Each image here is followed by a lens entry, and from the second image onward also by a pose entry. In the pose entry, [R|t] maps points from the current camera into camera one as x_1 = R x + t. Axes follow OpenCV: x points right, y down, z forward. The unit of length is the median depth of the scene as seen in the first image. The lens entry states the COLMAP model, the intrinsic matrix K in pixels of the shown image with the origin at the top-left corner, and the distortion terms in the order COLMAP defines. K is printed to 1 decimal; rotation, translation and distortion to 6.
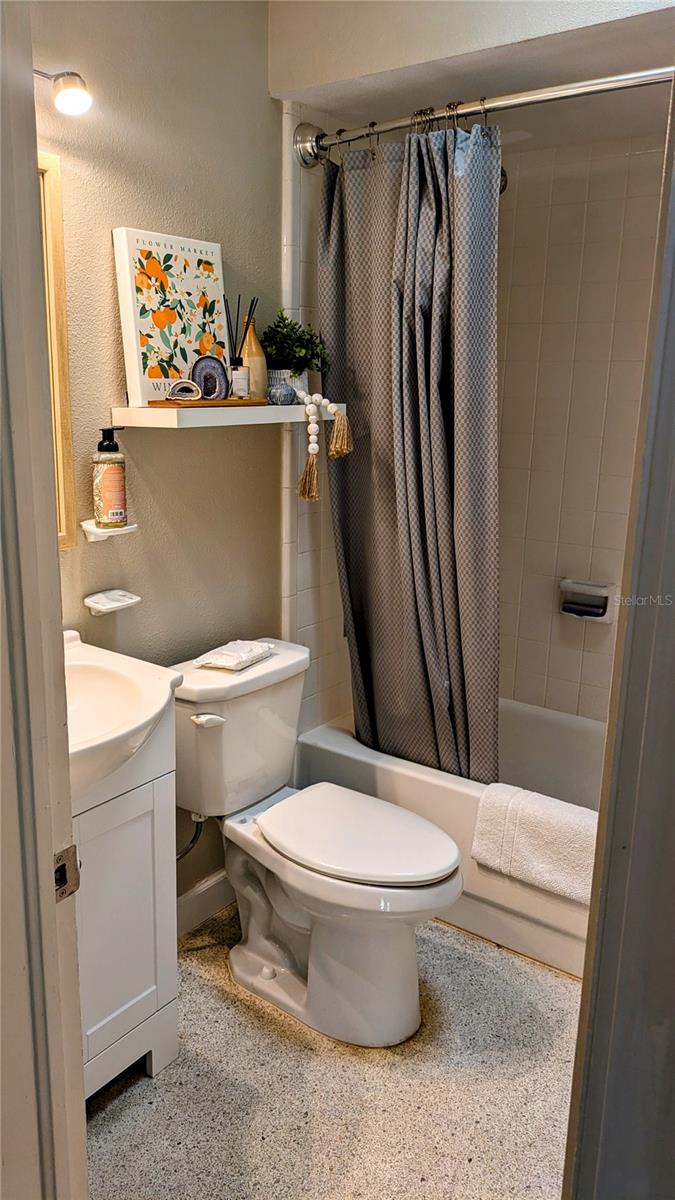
lens RADIAL K [[882.8, 0, 338.4], [0, 882.8, 599.8], [0, 0, 1]] dist [0.034685, -0.036571]
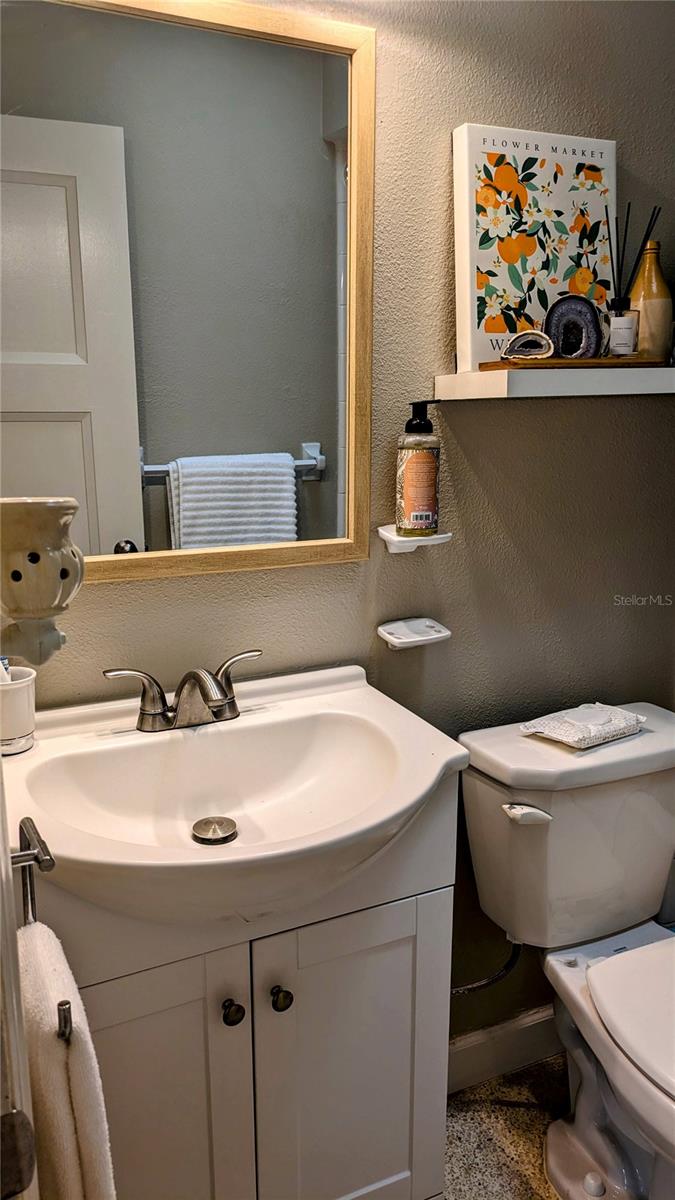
lens RADIAL K [[882.8, 0, 335.8], [0, 882.8, 610.3], [0, 0, 1]] dist [0.034685, -0.036571]
pose [[0.870273, 0.085659, -0.485064, 0.049348], [-0.089421, 0.995874, 0.015431, -0.023428], [0.484385, 0.029946, 0.874342, 0.304886]]
